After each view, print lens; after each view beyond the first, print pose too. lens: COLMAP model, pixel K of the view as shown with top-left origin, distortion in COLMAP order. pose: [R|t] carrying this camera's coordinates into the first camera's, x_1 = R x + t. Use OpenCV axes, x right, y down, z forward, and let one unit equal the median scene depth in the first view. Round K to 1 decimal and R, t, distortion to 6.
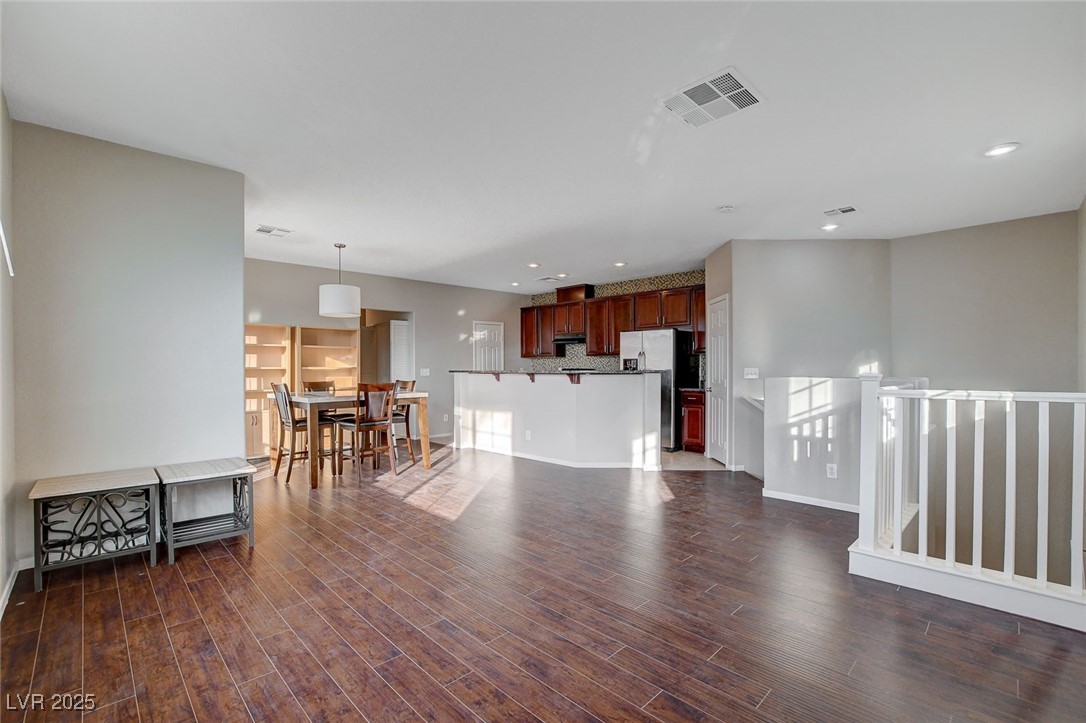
lens RADIAL K [[477.2, 0, 543.8], [0, 477.2, 365.0], [0, 0, 1]] dist [-0.026752, 0.006223]
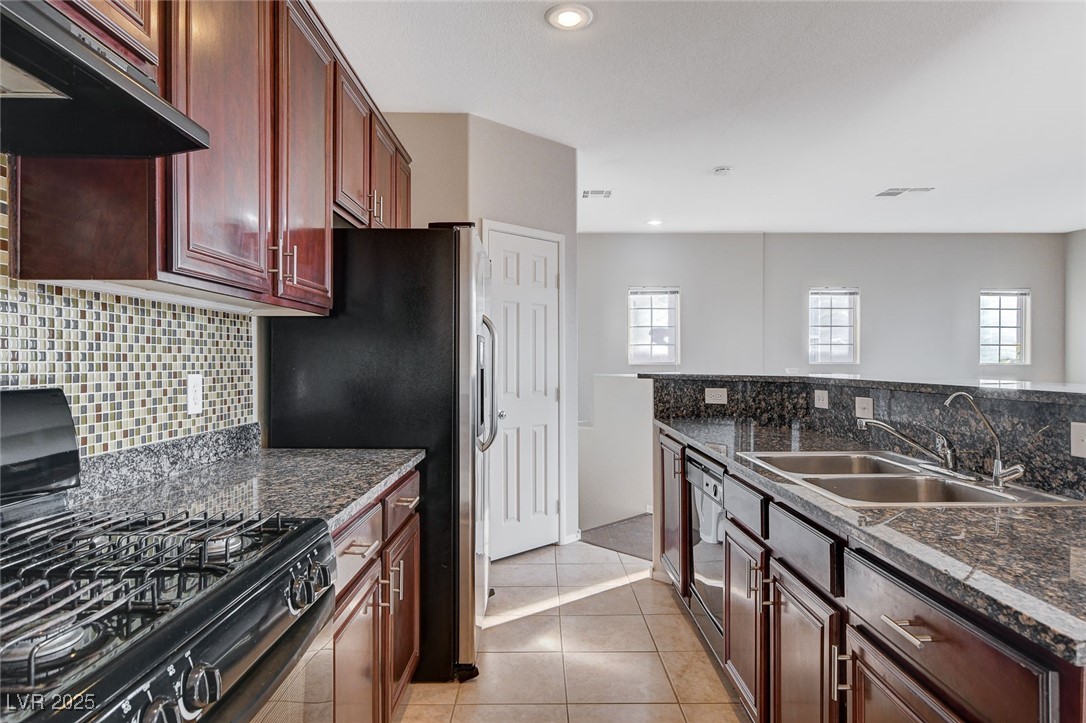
lens RADIAL K [[641.4, 0, 547.9], [0, 641.4, 363.7], [0, 0, 1]] dist [0.000760, 0.000525]
pose [[-0.719889, -0.001546, 0.694088, -0.118671], [-0.001868, 0.999998, 0.000290, 0.002558], [-0.694087, -0.001088, -0.719890, 1.424980]]
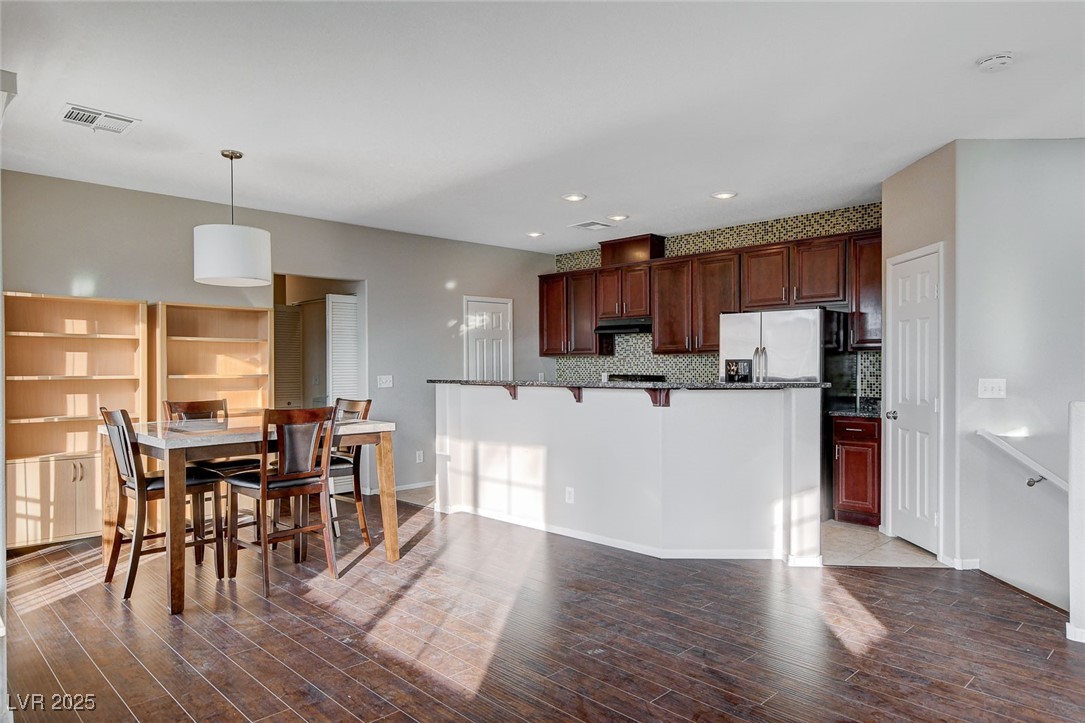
lens RADIAL K [[677.4, 0, 542.7], [0, 677.4, 367.5], [0, 0, 1]] dist [0.010888, 0.001664]
pose [[0.999989, -0.000770, -0.004554, -0.062093], [0.000795, 0.999985, 0.005356, -0.009302], [0.004550, -0.005360, 0.999975, 0.197280]]
